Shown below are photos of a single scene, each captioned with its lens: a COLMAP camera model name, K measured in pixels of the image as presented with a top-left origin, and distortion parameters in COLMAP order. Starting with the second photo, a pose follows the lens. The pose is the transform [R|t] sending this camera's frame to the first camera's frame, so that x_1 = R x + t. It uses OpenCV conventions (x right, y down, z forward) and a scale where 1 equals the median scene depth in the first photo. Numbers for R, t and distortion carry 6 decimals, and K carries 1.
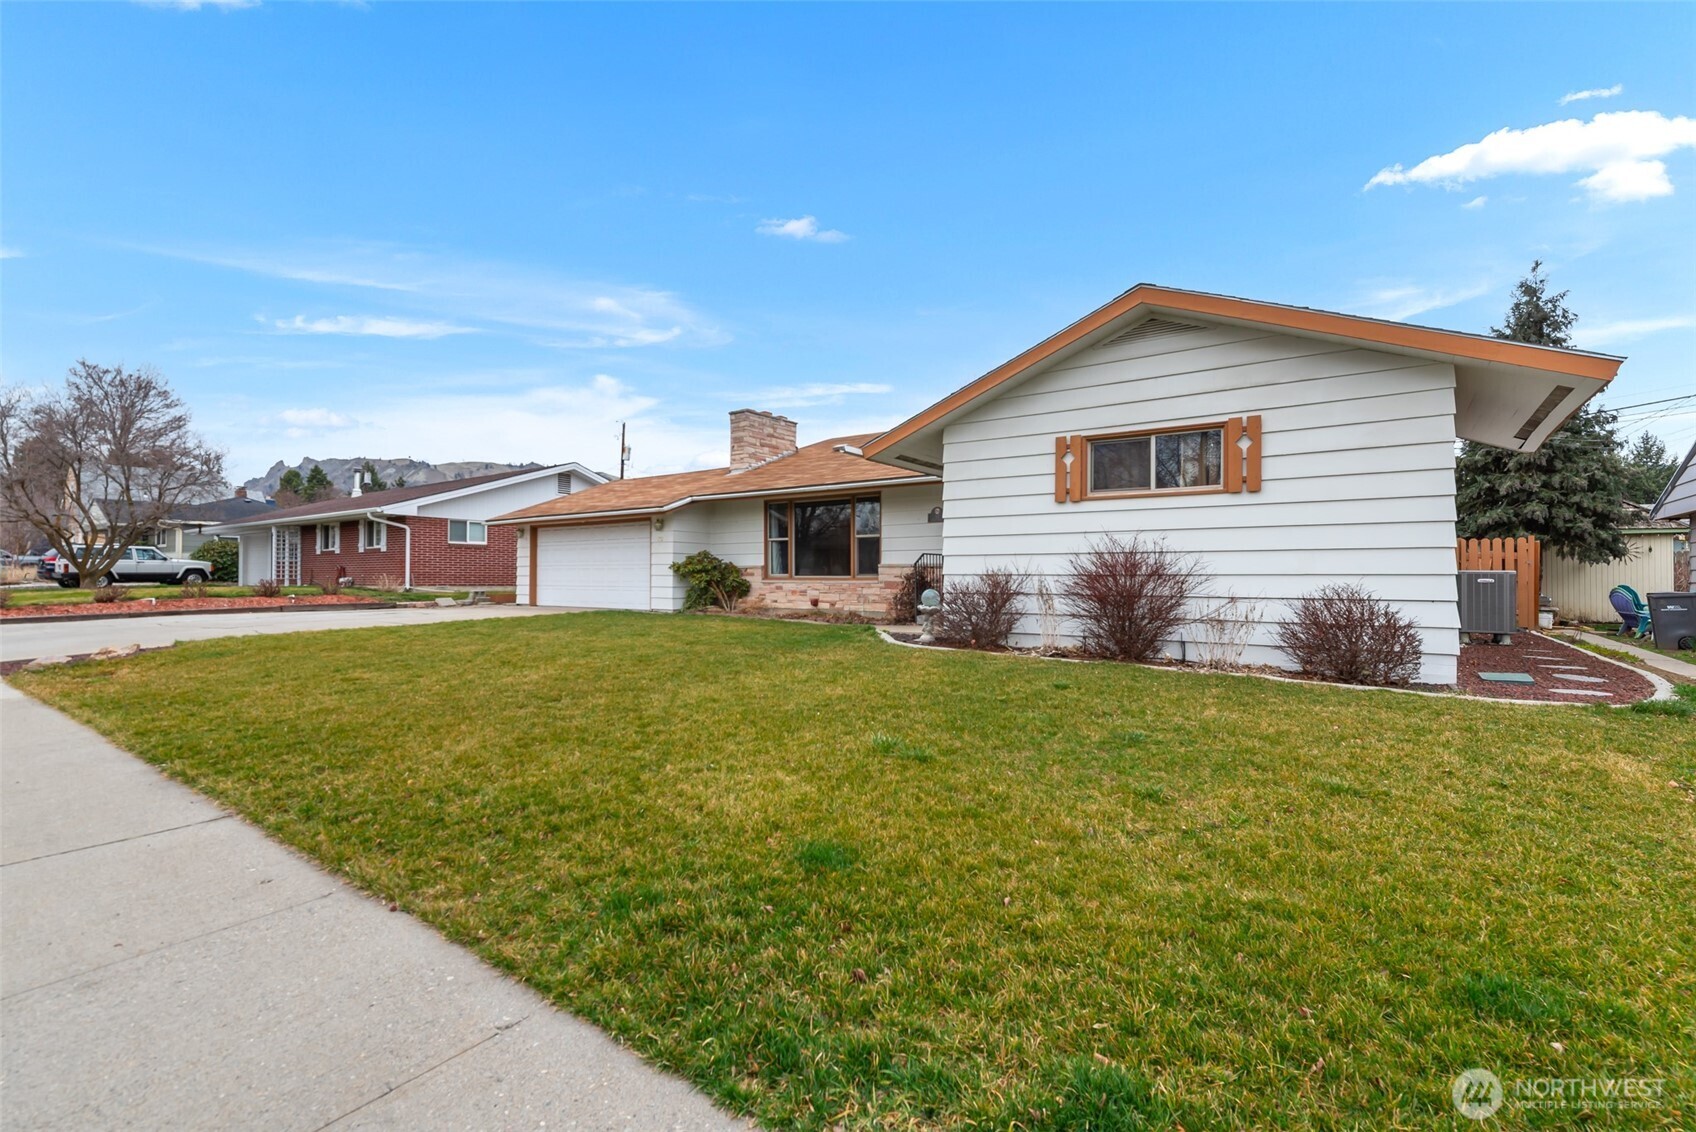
lens RADIAL K [[758.1, 0, 860.4], [0, 758.1, 559.5], [0, 0, 1]] dist [-0.001090, -0.000010]
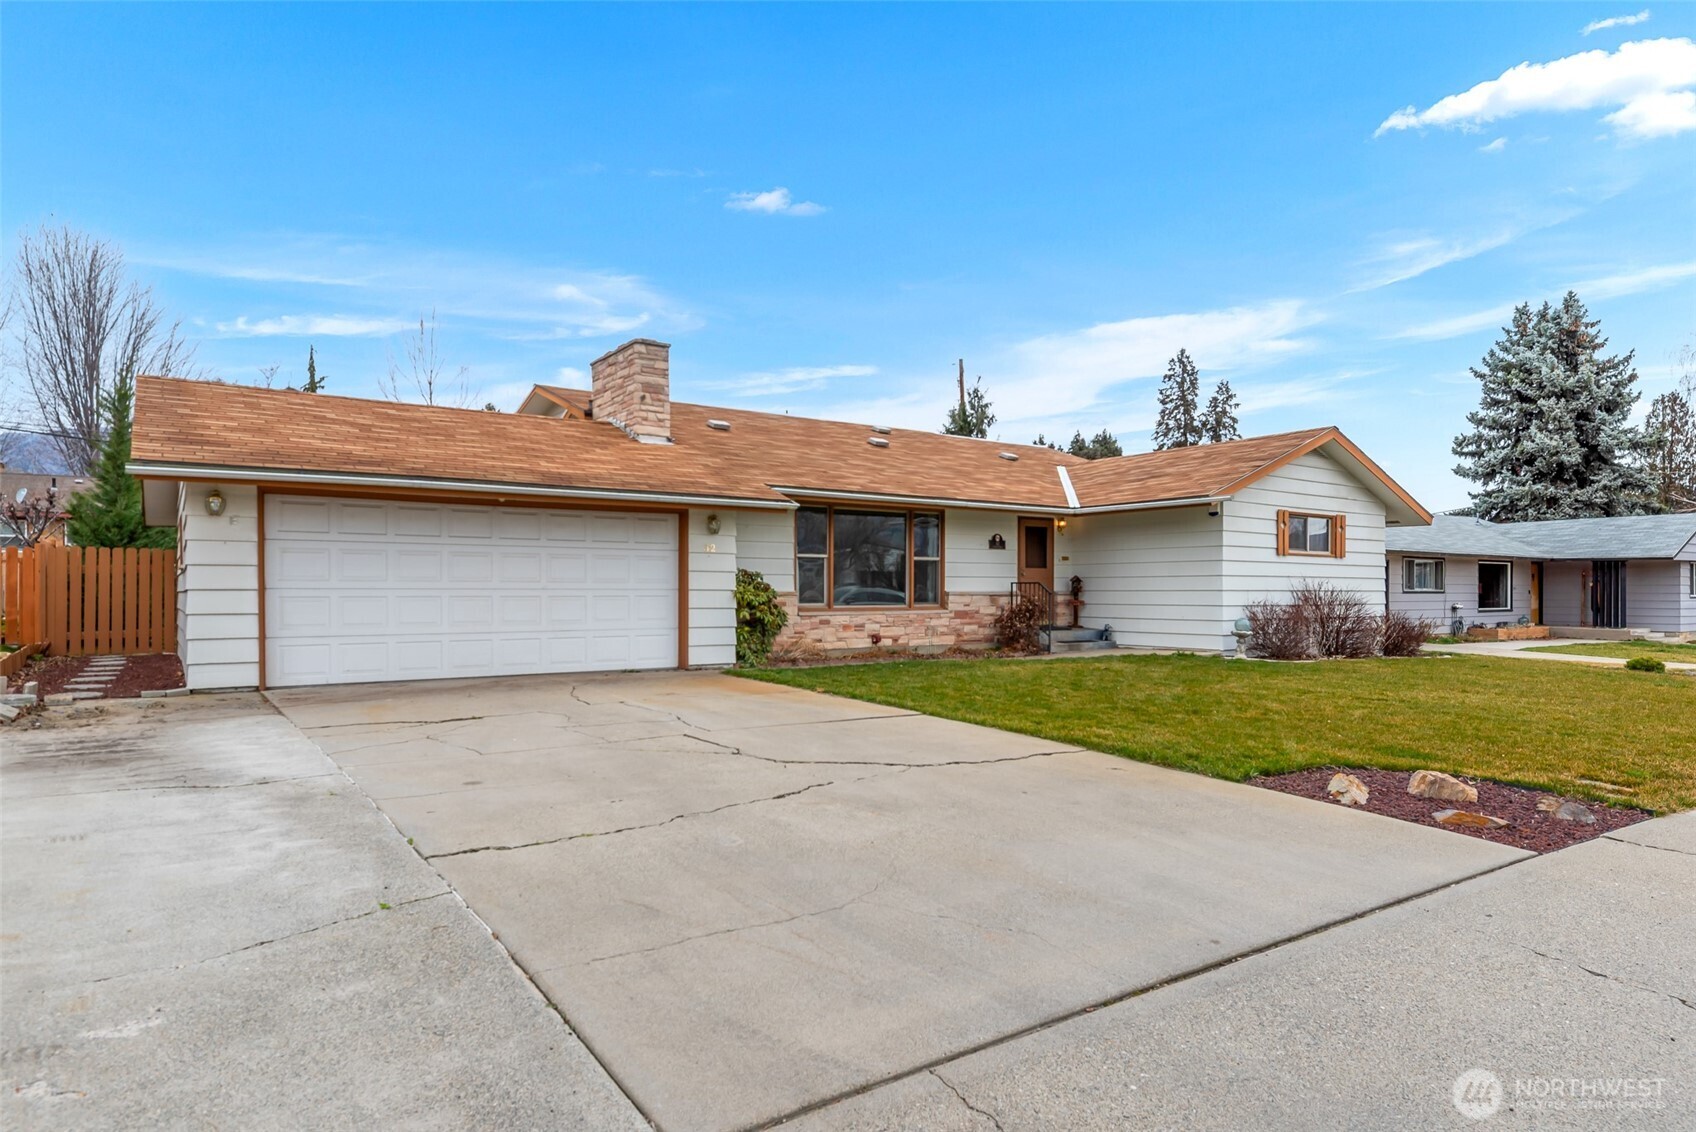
lens RADIAL K [[984.0, 0, 848.0], [0, 984.0, 566.0], [0, 0, 1]] dist [-0.000312, 0.001529]
pose [[0.323383, 0.019534, 0.946067, -1.076886], [-0.025697, 0.999599, -0.011856, -0.007003], [-0.945919, -0.020477, 0.323755, 0.712797]]
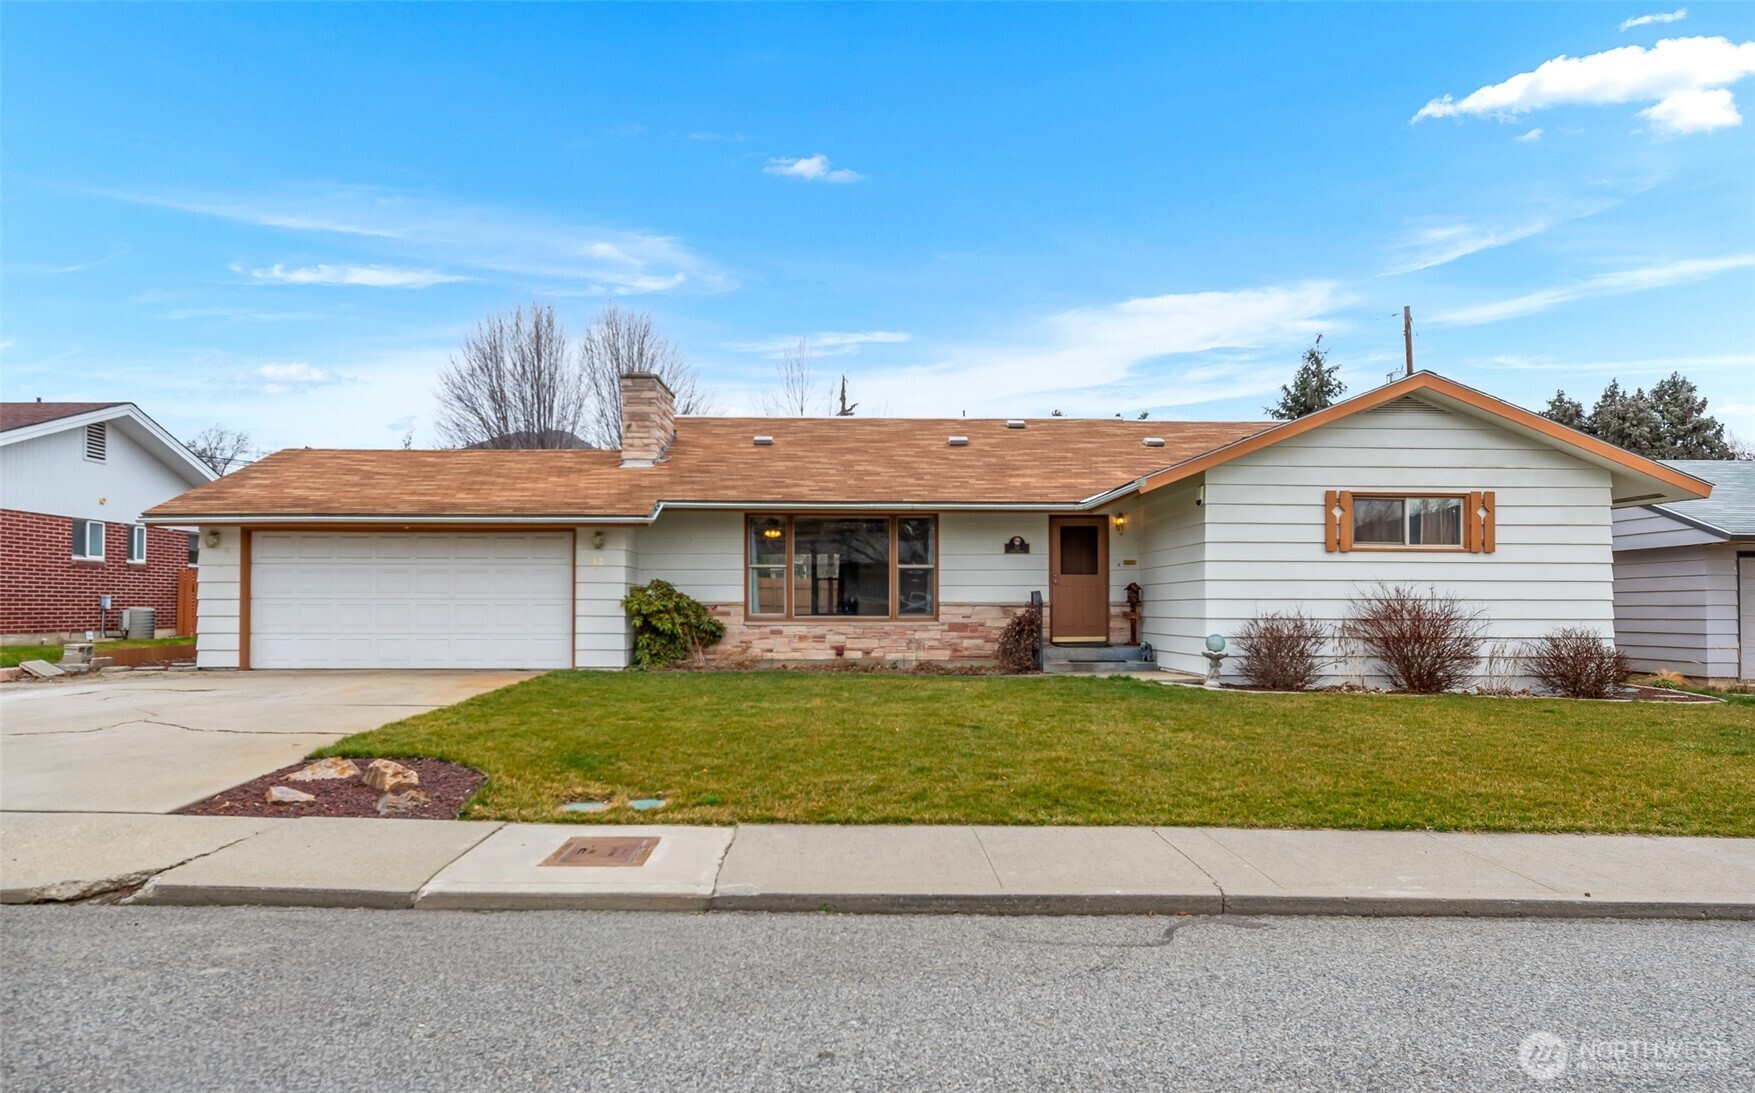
lens RADIAL K [[1113.9, 0, 872.9], [0, 1113.9, 554.2], [0, 0, 1]] dist [-0.004158, -0.001131]
pose [[0.798013, 0.025679, 0.602093, -0.733700], [-0.014312, 0.999618, -0.023664, -0.015324], [-0.602470, 0.010267, 0.798075, 0.080376]]
